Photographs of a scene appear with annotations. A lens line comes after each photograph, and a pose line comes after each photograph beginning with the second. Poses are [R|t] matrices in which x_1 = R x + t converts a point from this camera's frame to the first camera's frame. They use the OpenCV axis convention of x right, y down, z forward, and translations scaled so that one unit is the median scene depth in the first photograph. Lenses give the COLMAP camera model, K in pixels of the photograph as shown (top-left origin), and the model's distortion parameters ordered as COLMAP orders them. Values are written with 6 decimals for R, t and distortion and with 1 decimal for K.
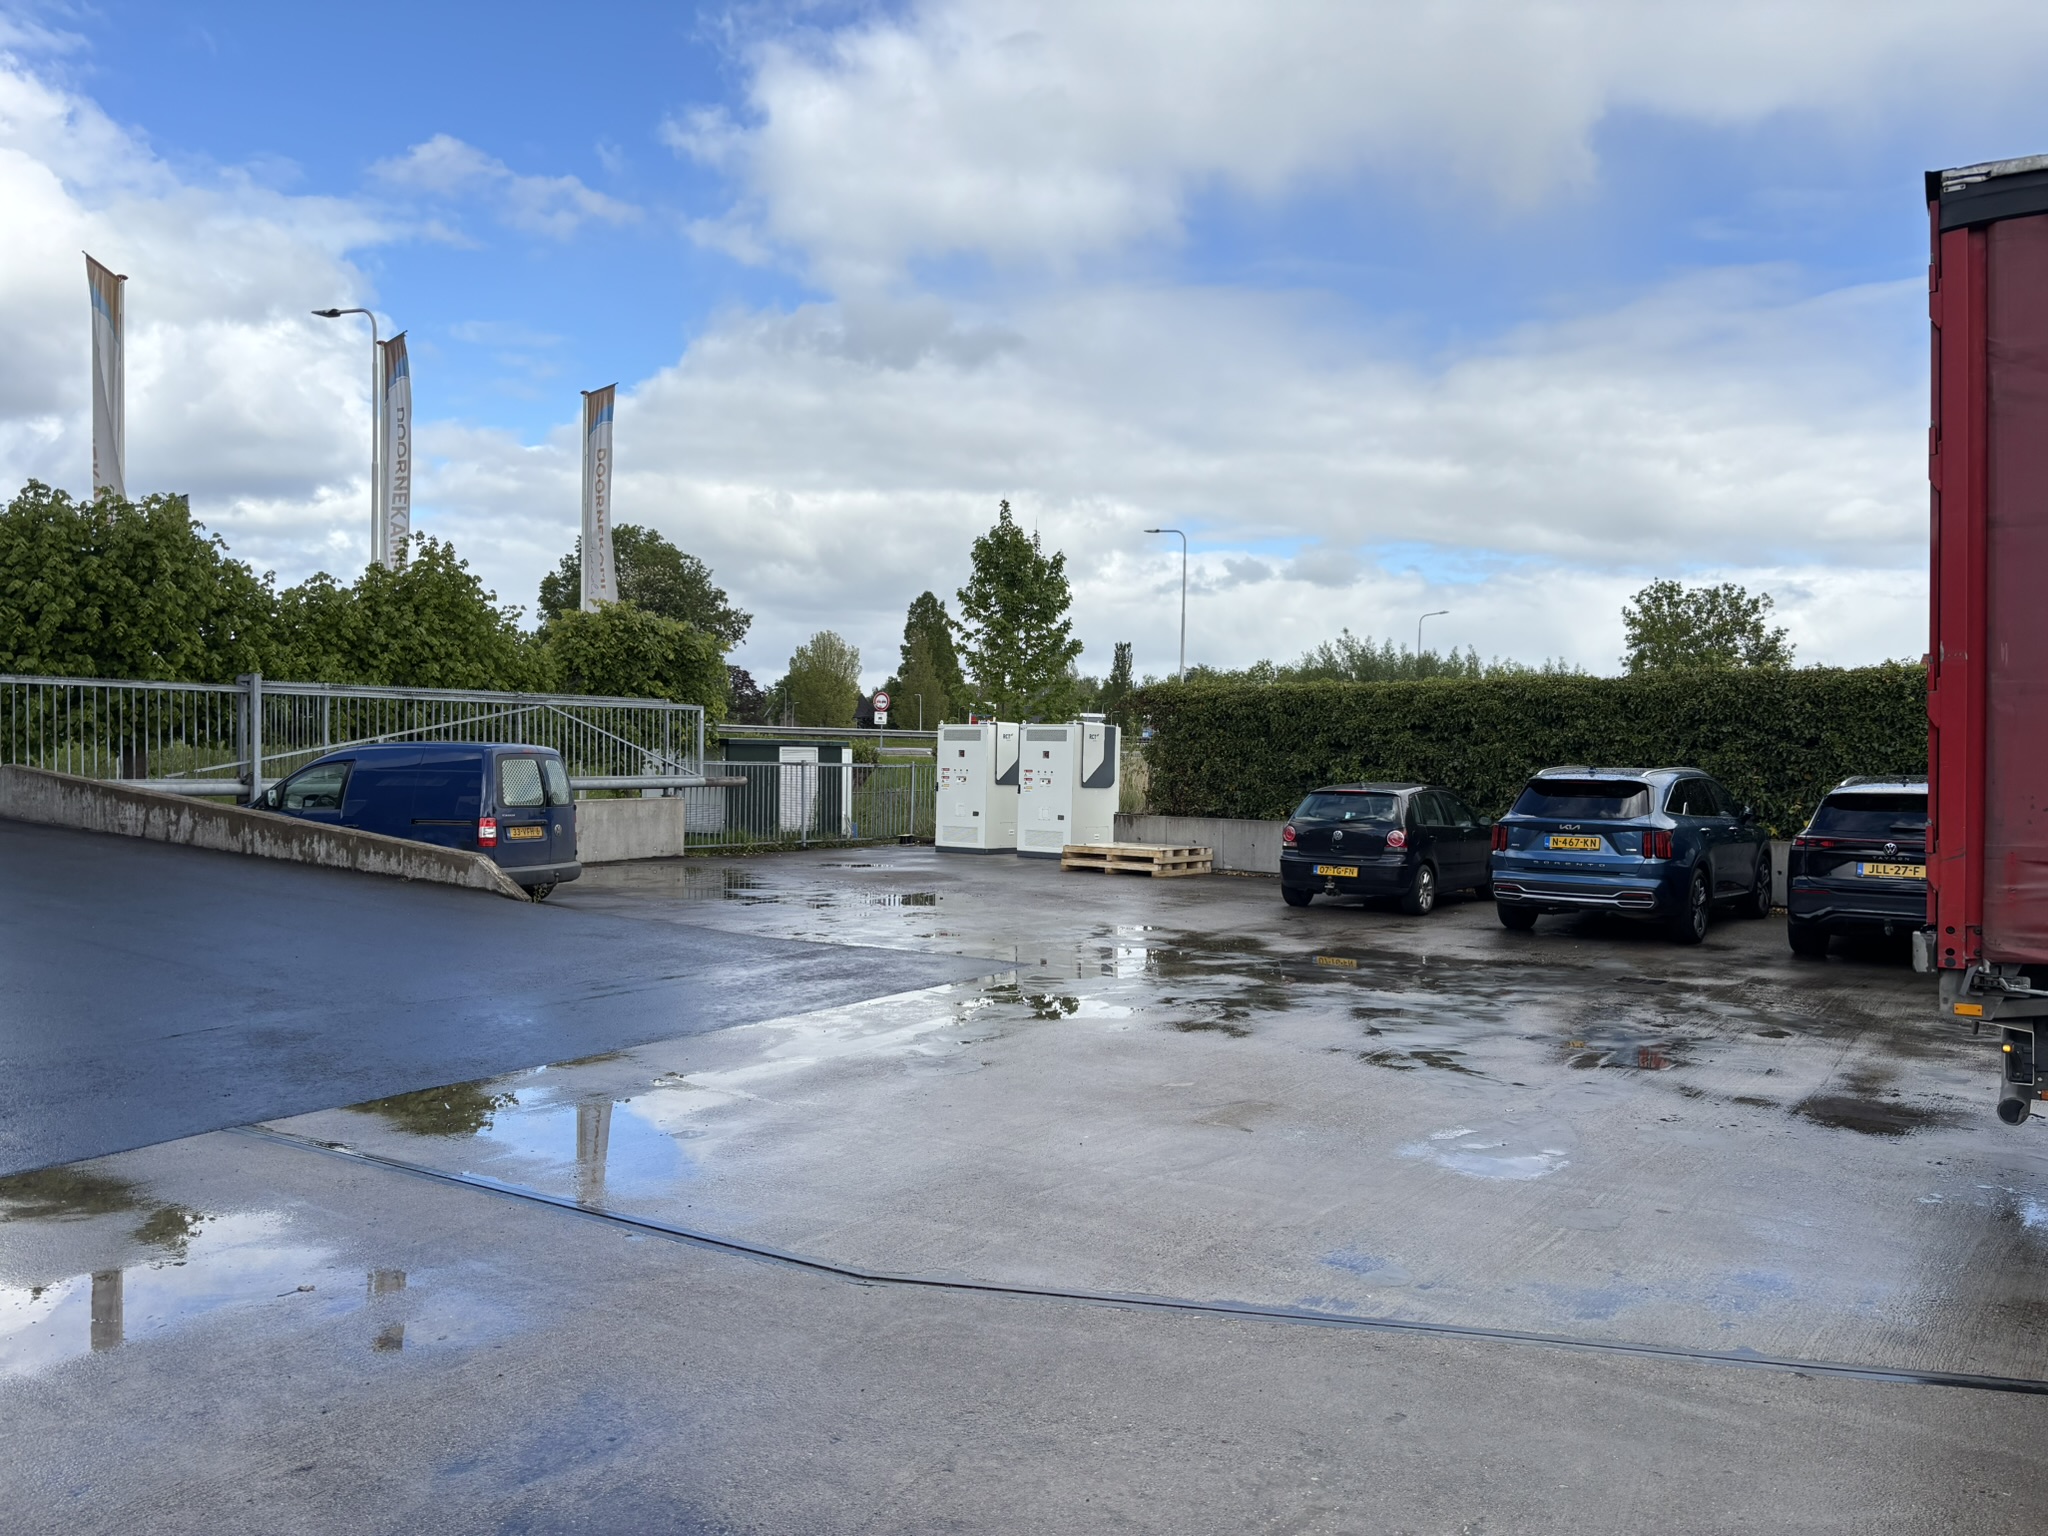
lens RADIAL K [[1583.9, 0, 1016.2], [0, 1583.9, 774.9], [0, 0, 1]] dist [-0.024068, 0.001057]
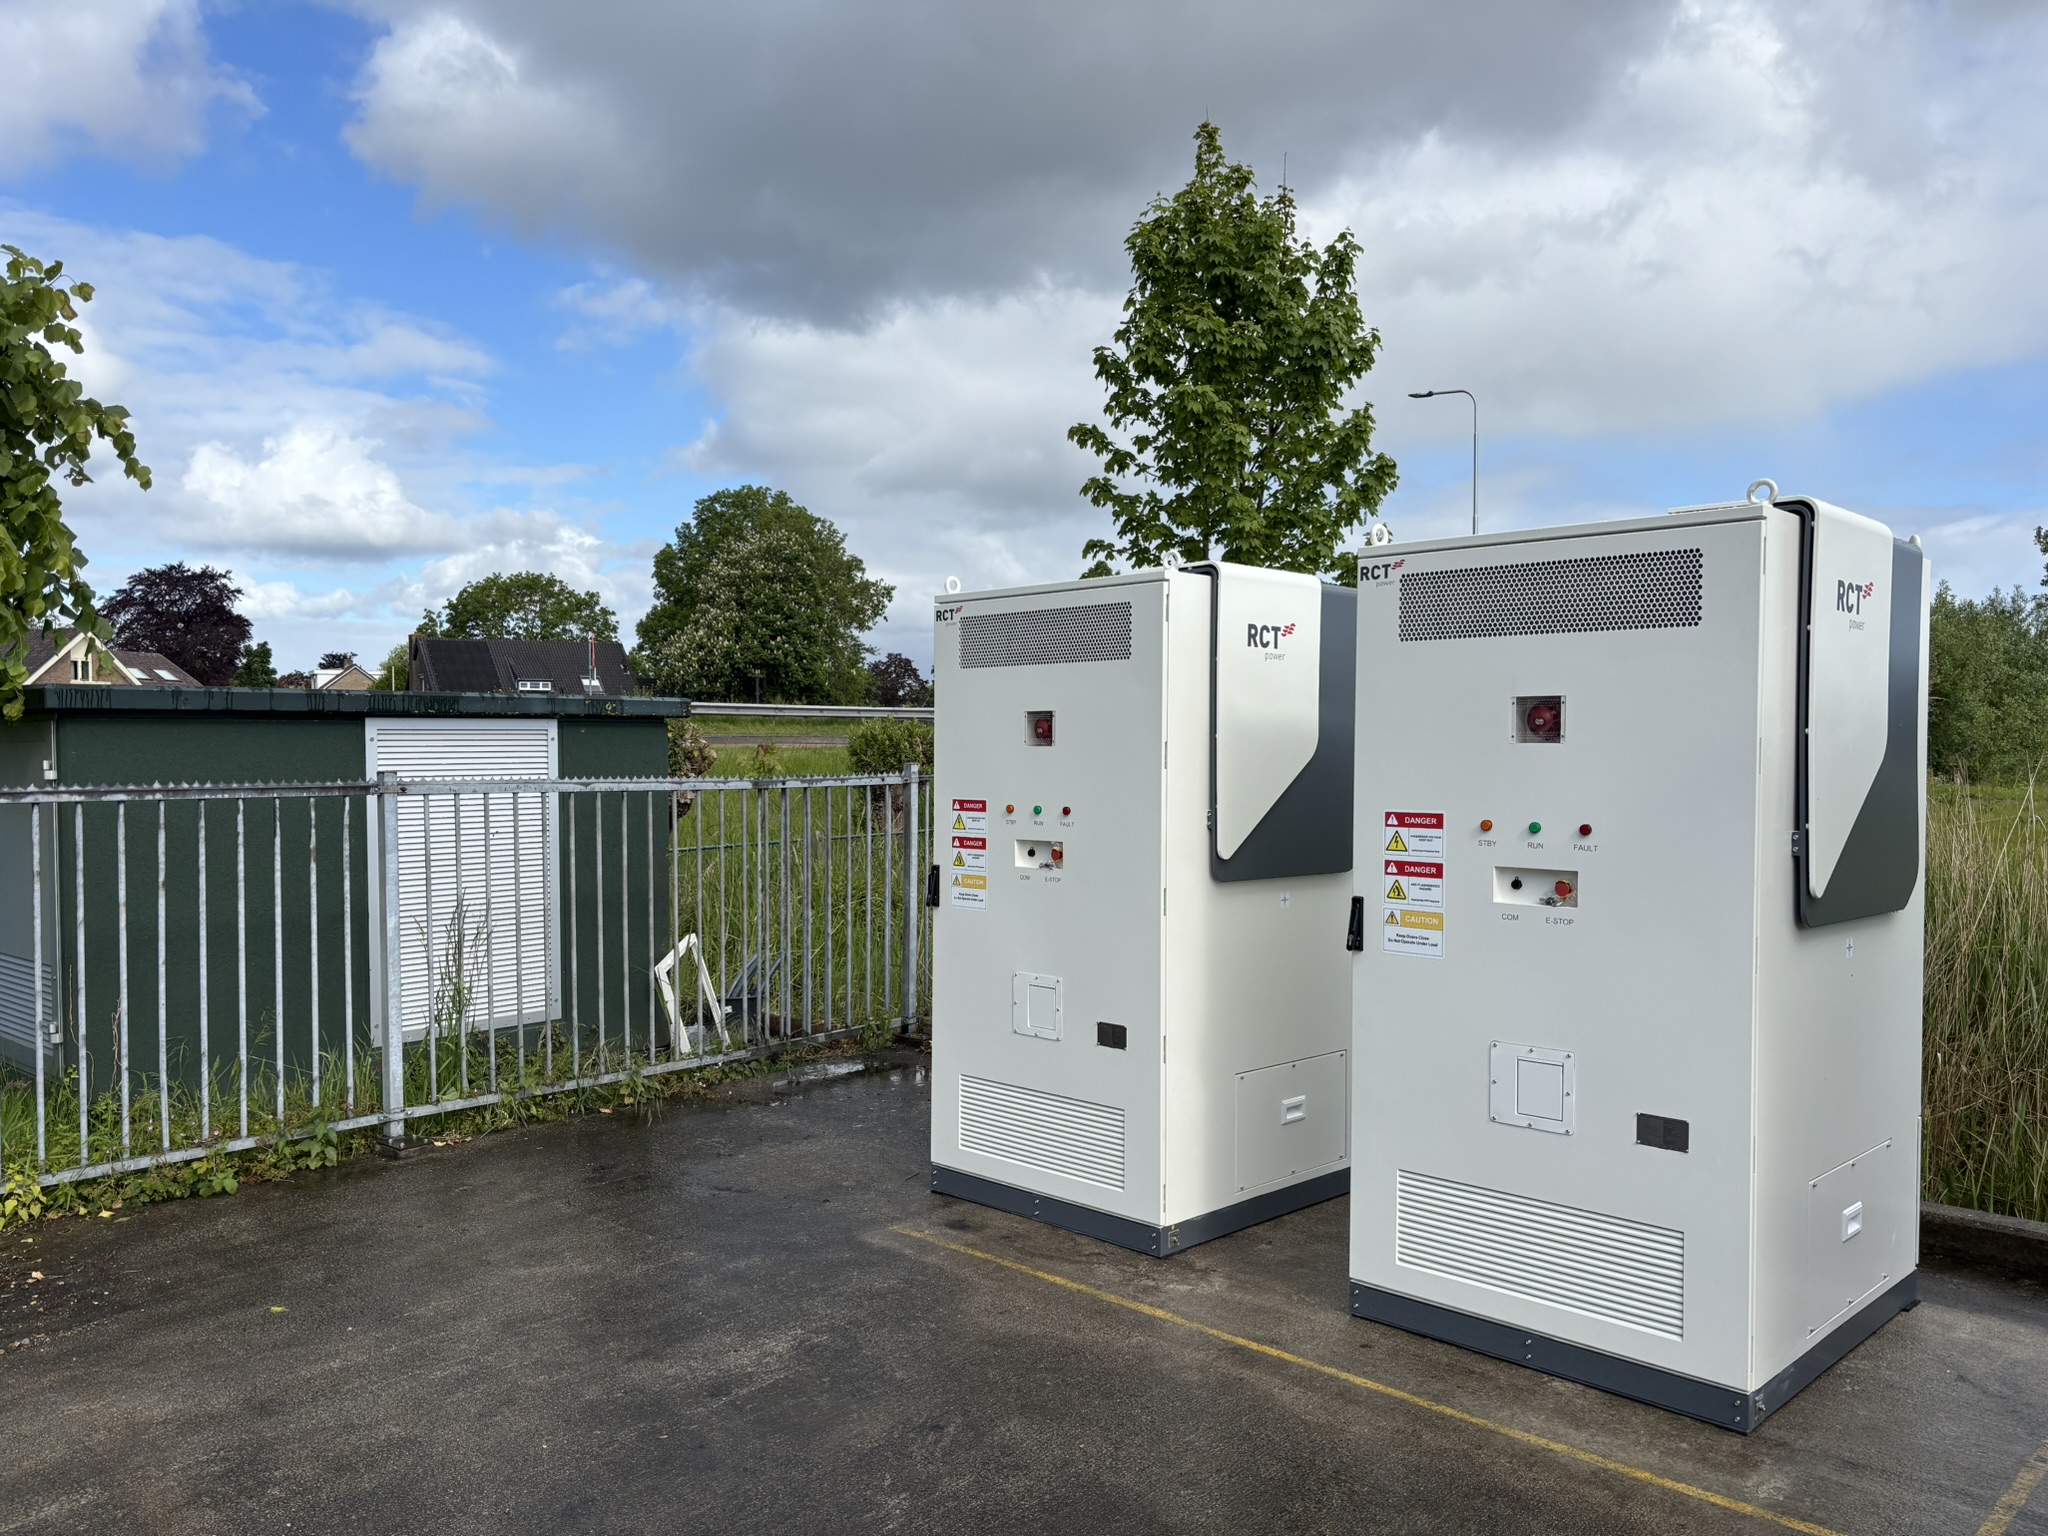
lens RADIAL K [[1583.9, 0, 1019.0], [0, 1583.9, 779.8], [0, 0, 1]] dist [-0.024068, 0.001057]
pose [[0.993125, -0.013322, -0.116294, -0.009478], [0.014185, 0.999878, 0.006597, -0.005890], [0.116192, -0.008201, 0.993193, 0.578284]]
